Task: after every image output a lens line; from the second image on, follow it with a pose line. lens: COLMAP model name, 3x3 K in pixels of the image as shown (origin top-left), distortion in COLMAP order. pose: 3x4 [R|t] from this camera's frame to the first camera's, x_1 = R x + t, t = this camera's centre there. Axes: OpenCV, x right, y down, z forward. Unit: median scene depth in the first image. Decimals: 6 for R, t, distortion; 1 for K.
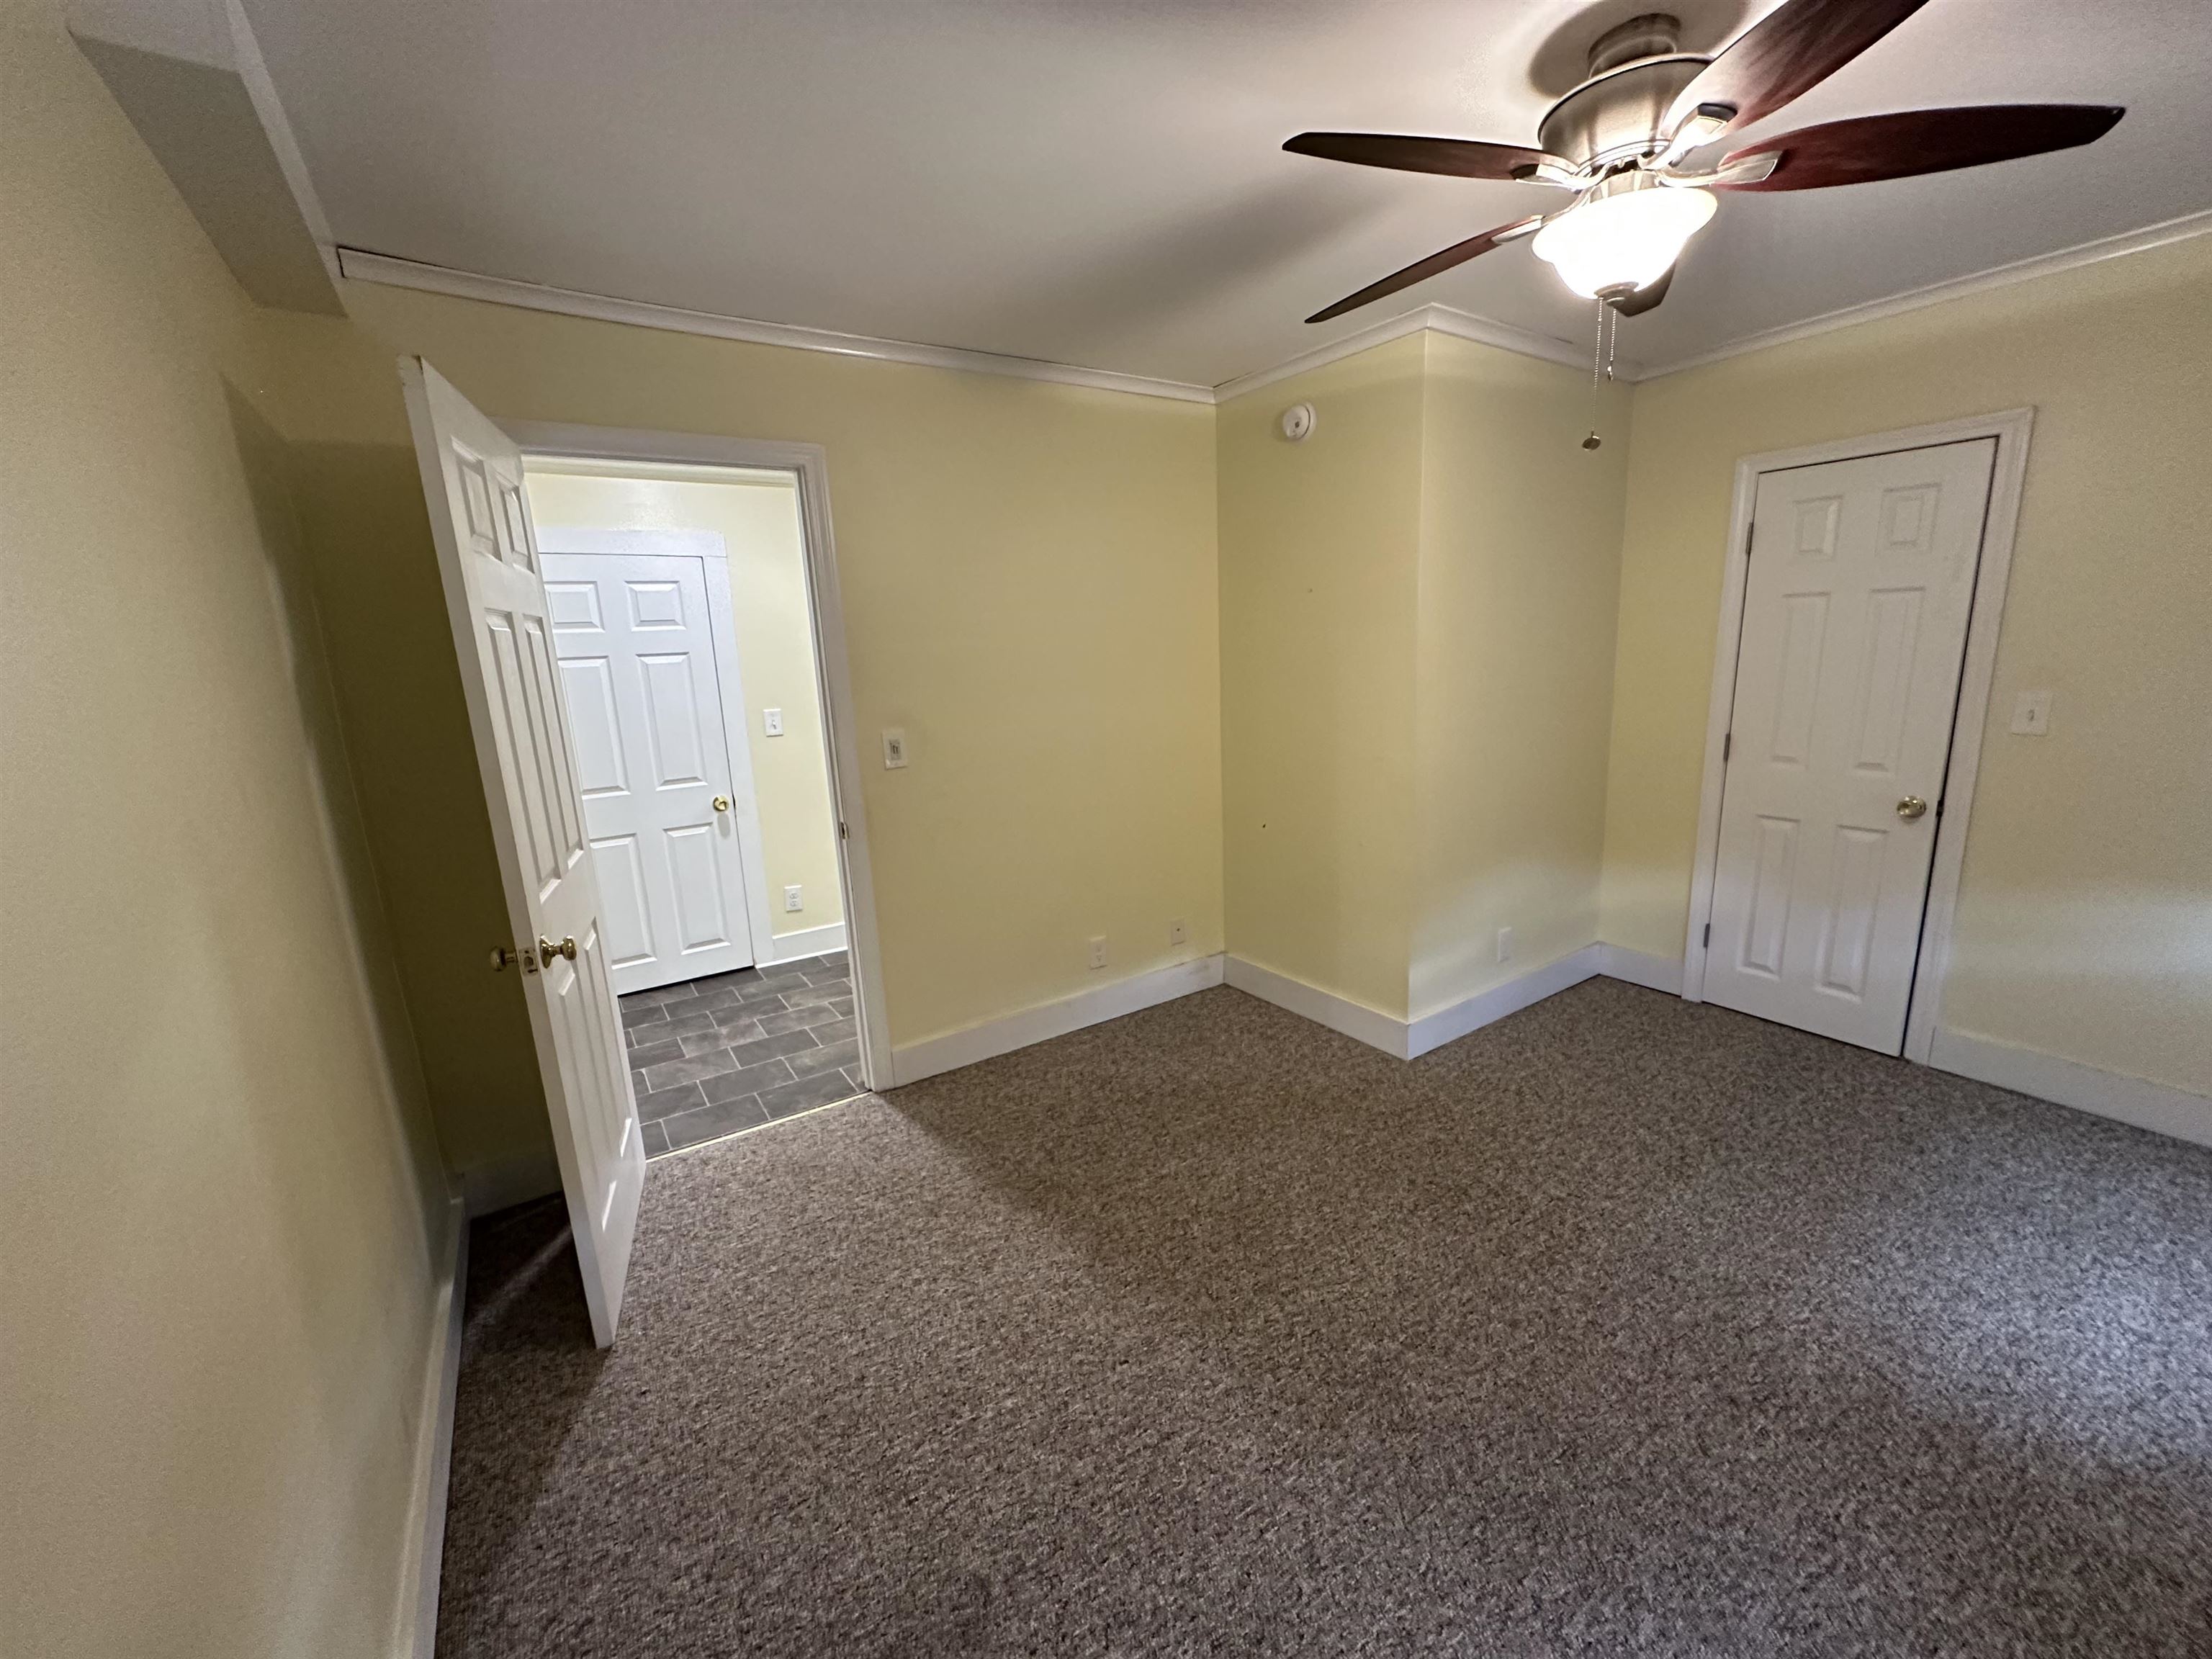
lens RADIAL K [[881.3, 0, 1103.9], [0, 881.3, 829.8], [0, 0, 1]] dist [-0.003699, 0.001259]
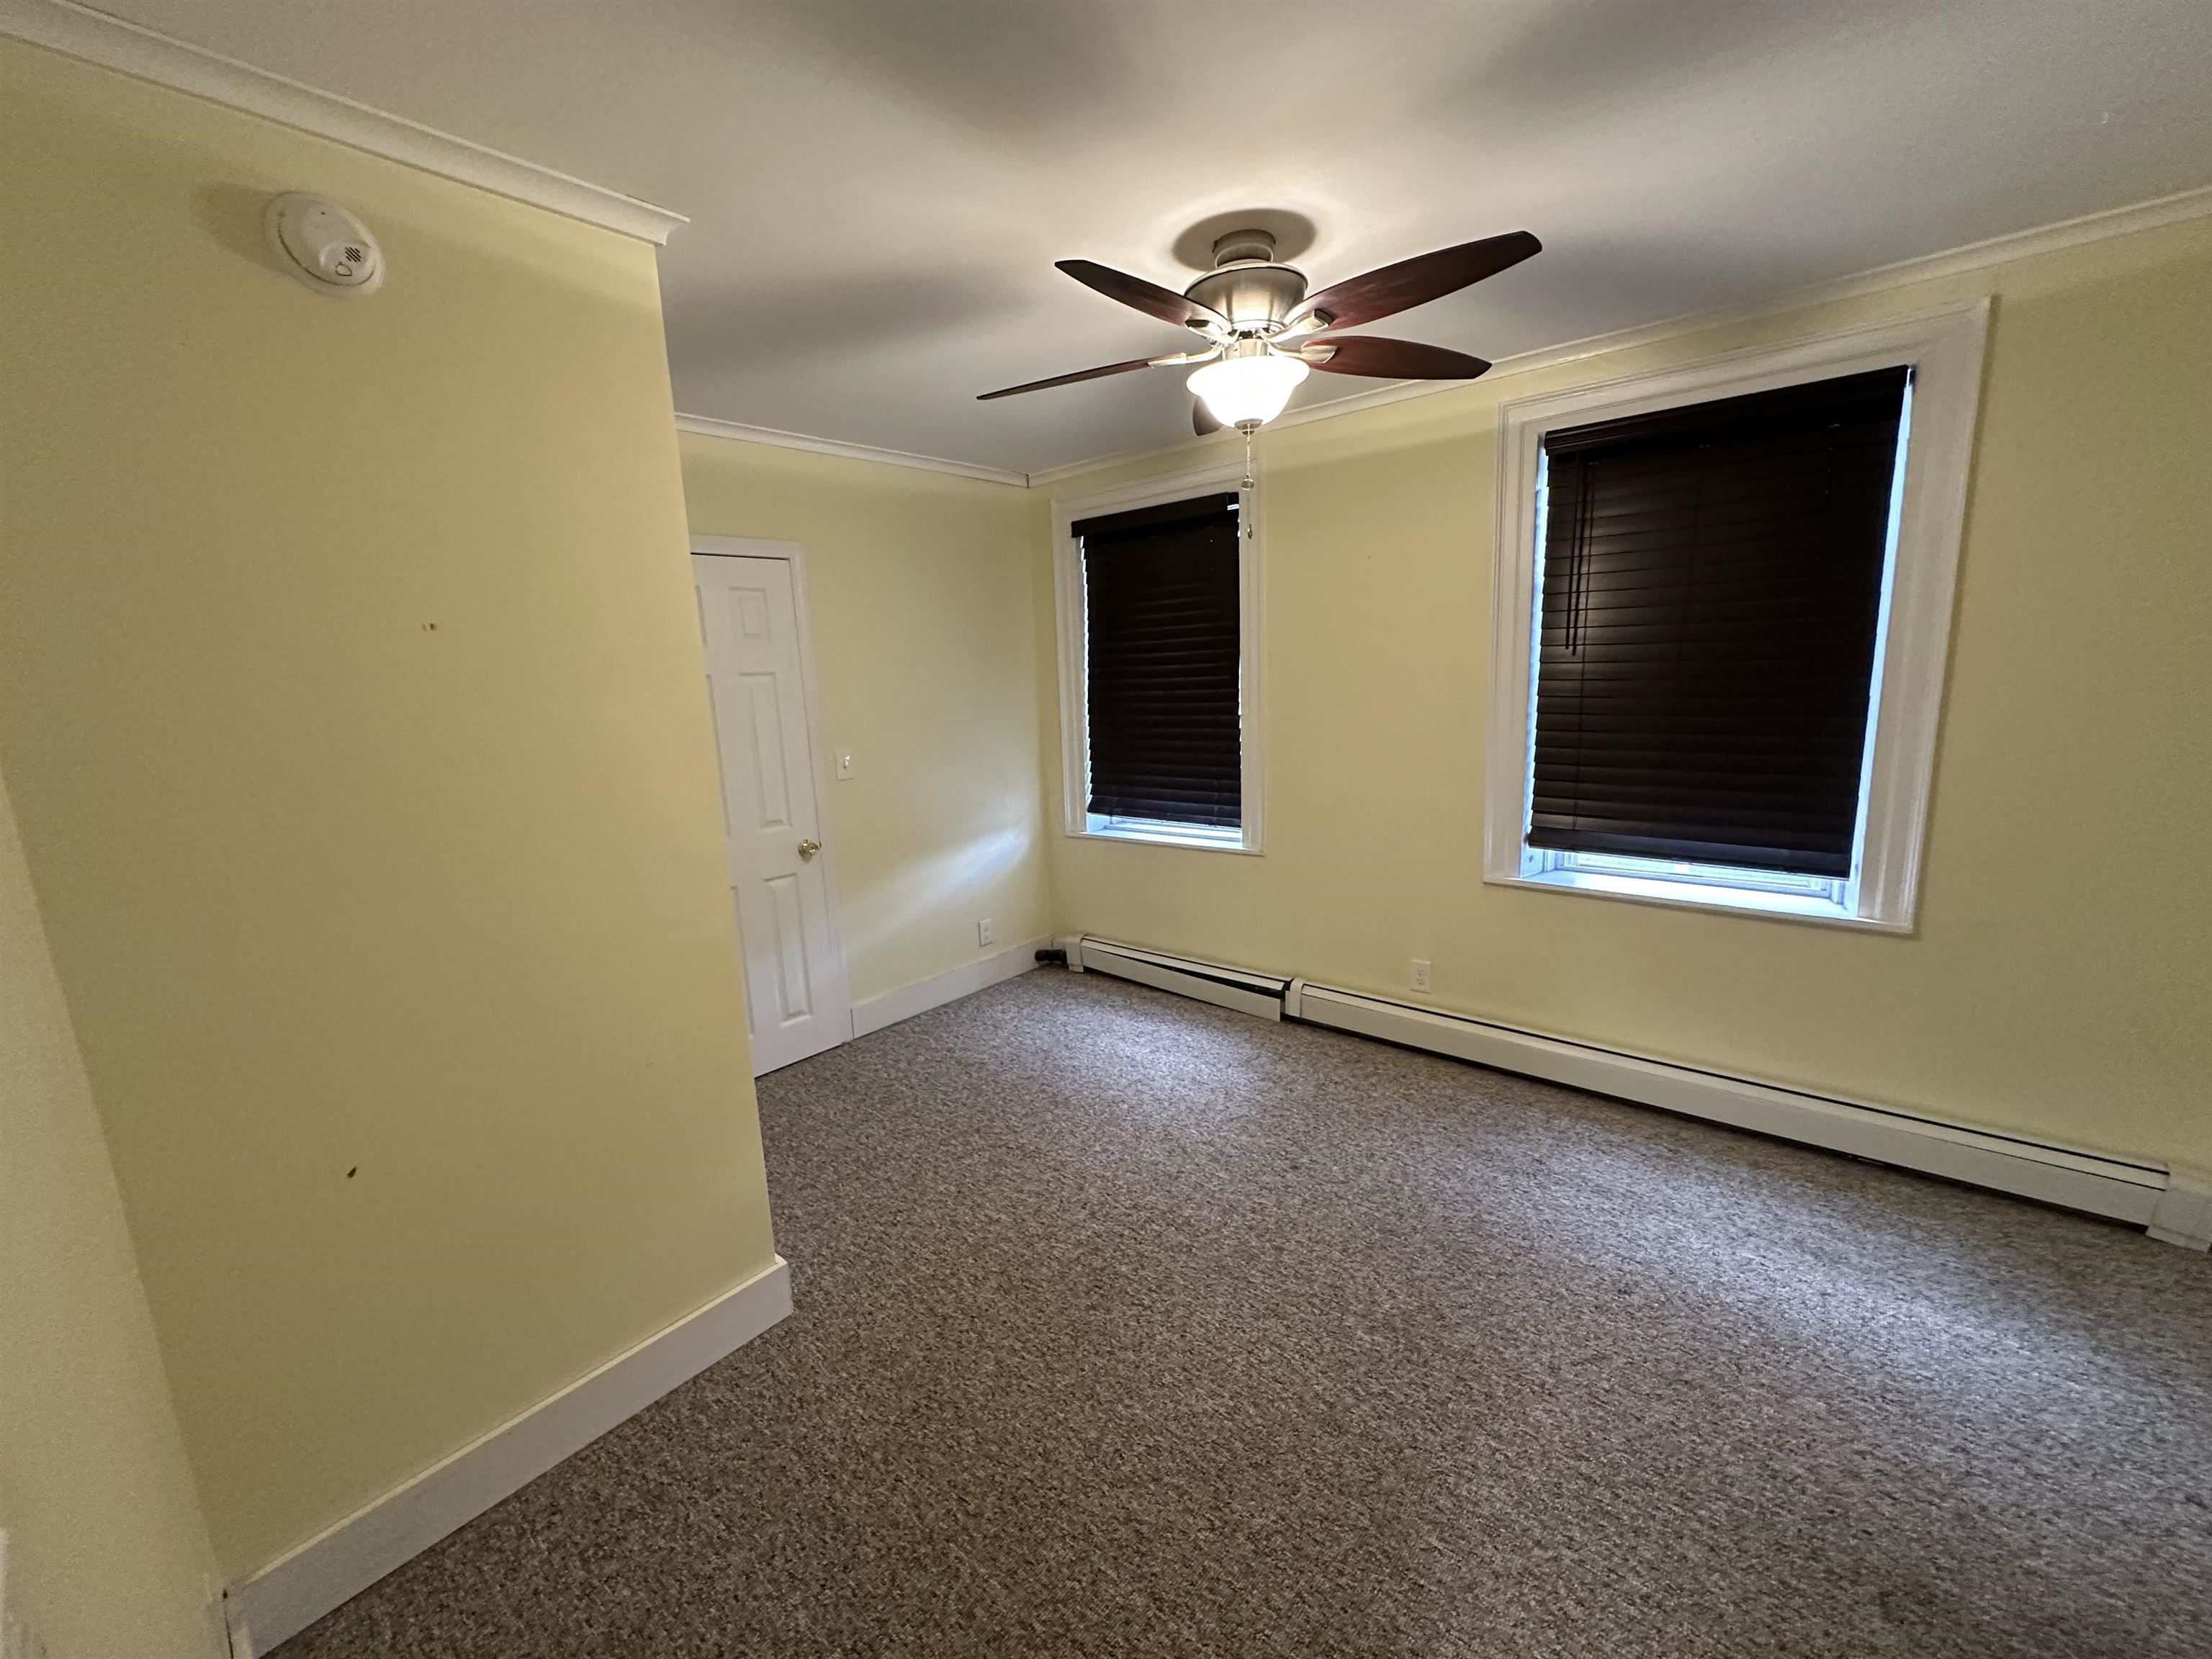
lens RADIAL K [[881.3, 0, 1101.7], [0, 881.3, 830.6], [0, 0, 1]] dist [-0.003699, 0.001259]
pose [[-0.270755, -0.125207, 0.954471, -0.532518], [0.256348, 0.946326, 0.196857, -0.271826], [-0.927889, 0.297977, -0.224126, 1.294307]]
